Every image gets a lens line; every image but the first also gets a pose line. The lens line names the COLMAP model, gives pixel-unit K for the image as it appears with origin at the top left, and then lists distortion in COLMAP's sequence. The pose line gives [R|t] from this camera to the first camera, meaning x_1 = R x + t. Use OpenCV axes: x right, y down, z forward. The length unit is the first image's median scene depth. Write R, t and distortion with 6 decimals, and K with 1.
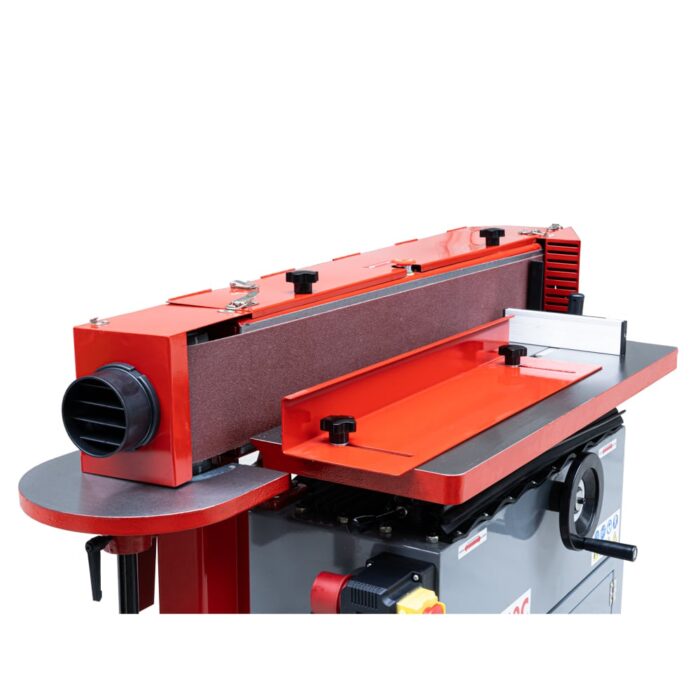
lens RADIAL K [[1200.4, 0, 350.0], [0, 1200.4, 350.0], [0, 0, 1]] dist [0.007227, -0.154553]
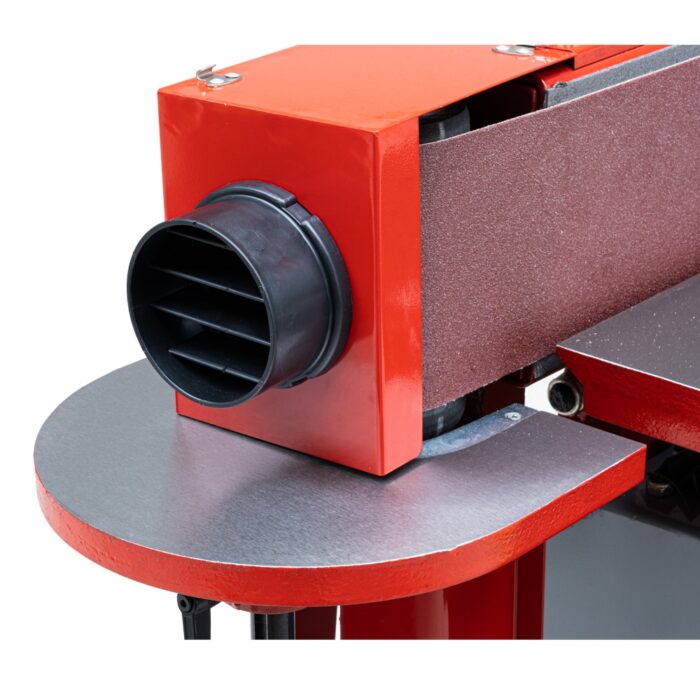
lens RADIAL K [[1939.8, 0, 350.0], [0, 1939.8, 350.0], [0, 0, 1]] dist [0.060238, 0.412400]
pose [[0.984711, 0.055011, -0.165281, -0.037280], [-0.022987, 0.981565, 0.189742, -0.052967], [0.172672, -0.183042, 0.967822, 0.279977]]
